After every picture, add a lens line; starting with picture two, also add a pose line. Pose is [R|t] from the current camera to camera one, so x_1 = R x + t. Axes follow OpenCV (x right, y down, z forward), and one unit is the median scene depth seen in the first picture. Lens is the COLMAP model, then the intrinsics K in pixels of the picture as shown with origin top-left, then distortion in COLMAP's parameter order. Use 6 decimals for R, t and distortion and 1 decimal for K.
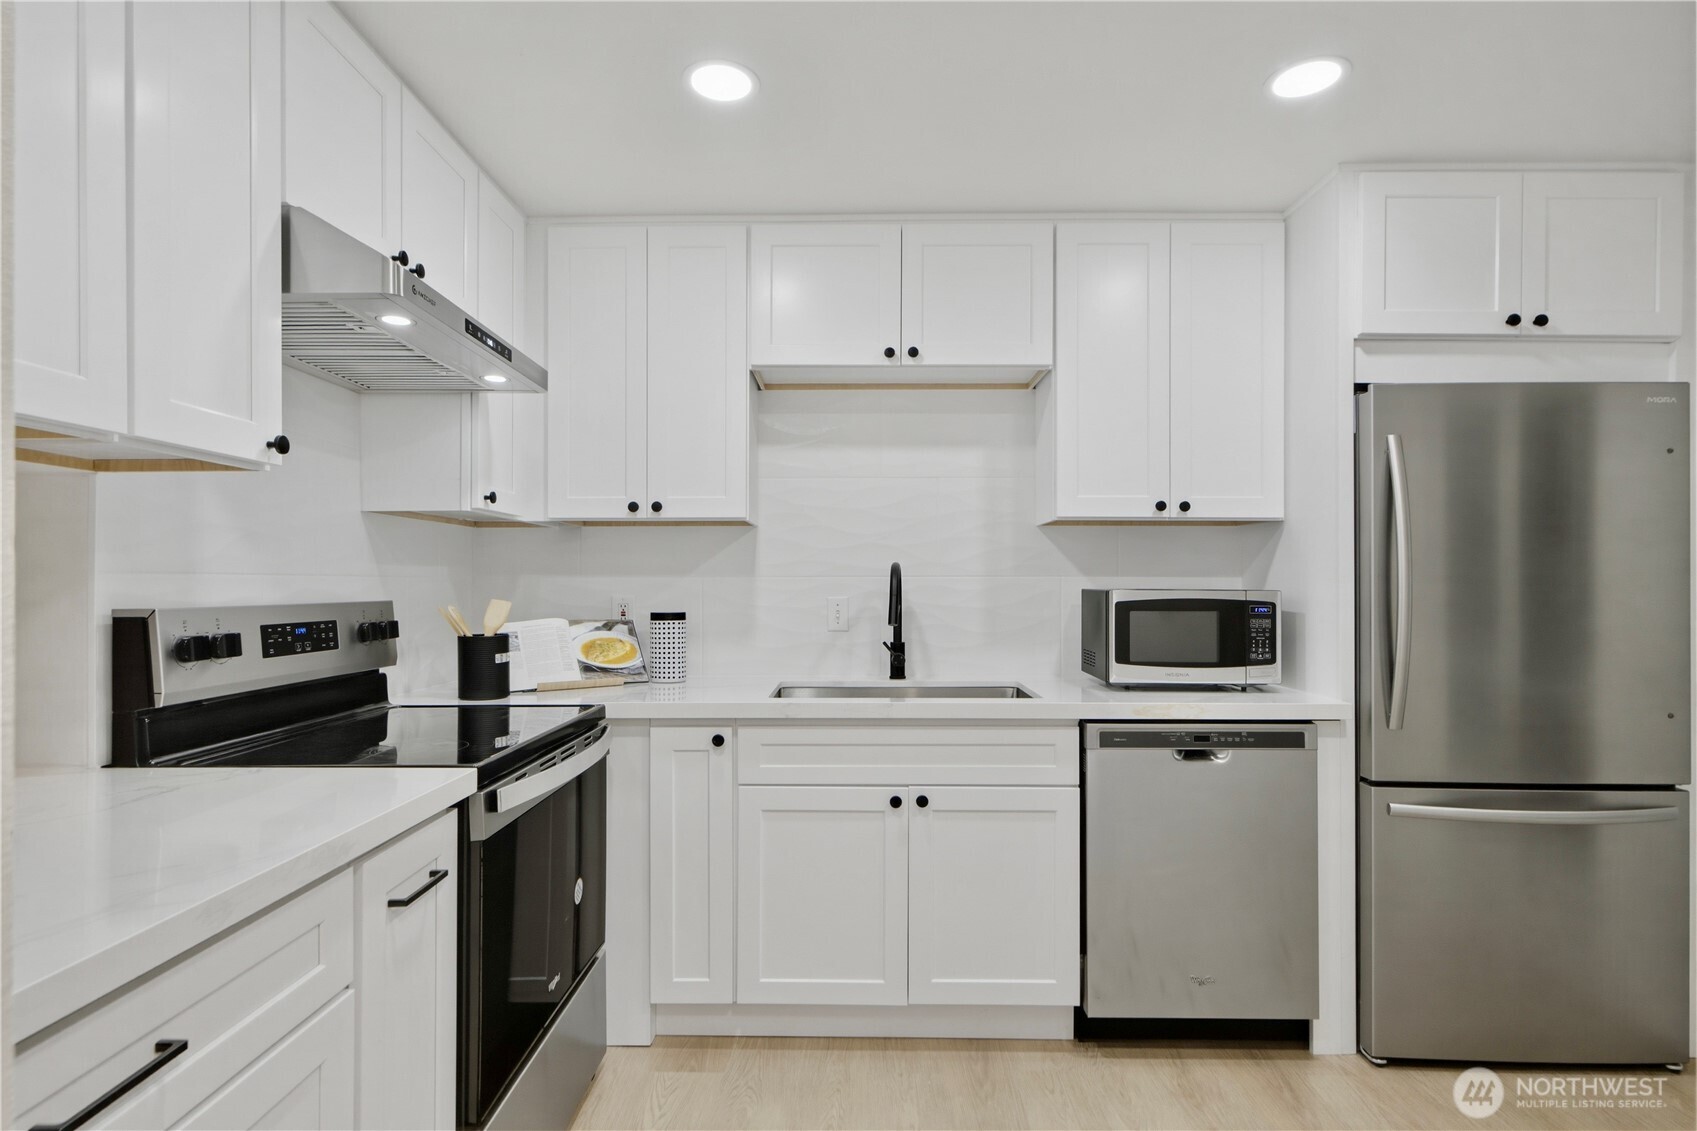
lens RADIAL K [[861.4, 0, 846.4], [0, 861.4, 570.0], [0, 0, 1]] dist [0.004207, 0.000270]
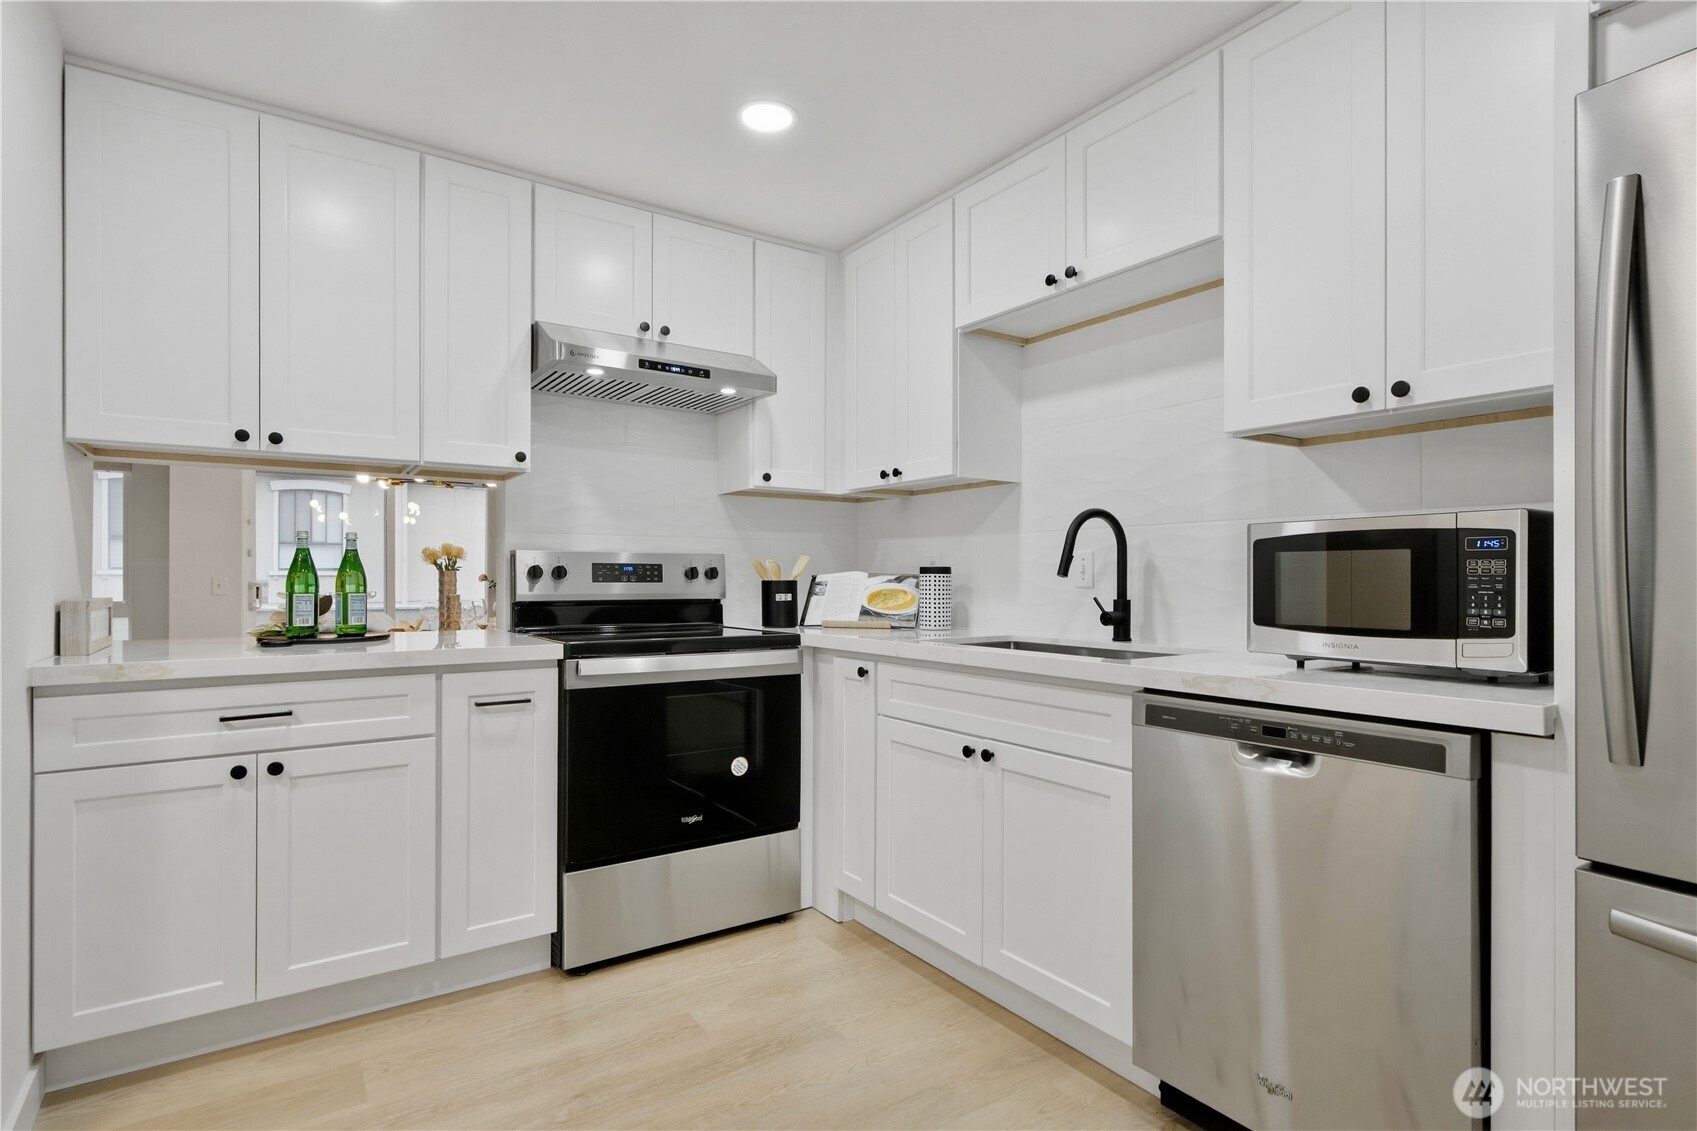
lens RADIAL K [[861.4, 0, 847.4], [0, 861.4, 569.6], [0, 0, 1]] dist [0.004207, 0.000270]
pose [[0.572753, -0.007939, -0.819690, 0.712613], [0.009910, 0.999947, -0.002760, 0.060905], [0.819668, -0.006542, 0.572801, 0.306913]]
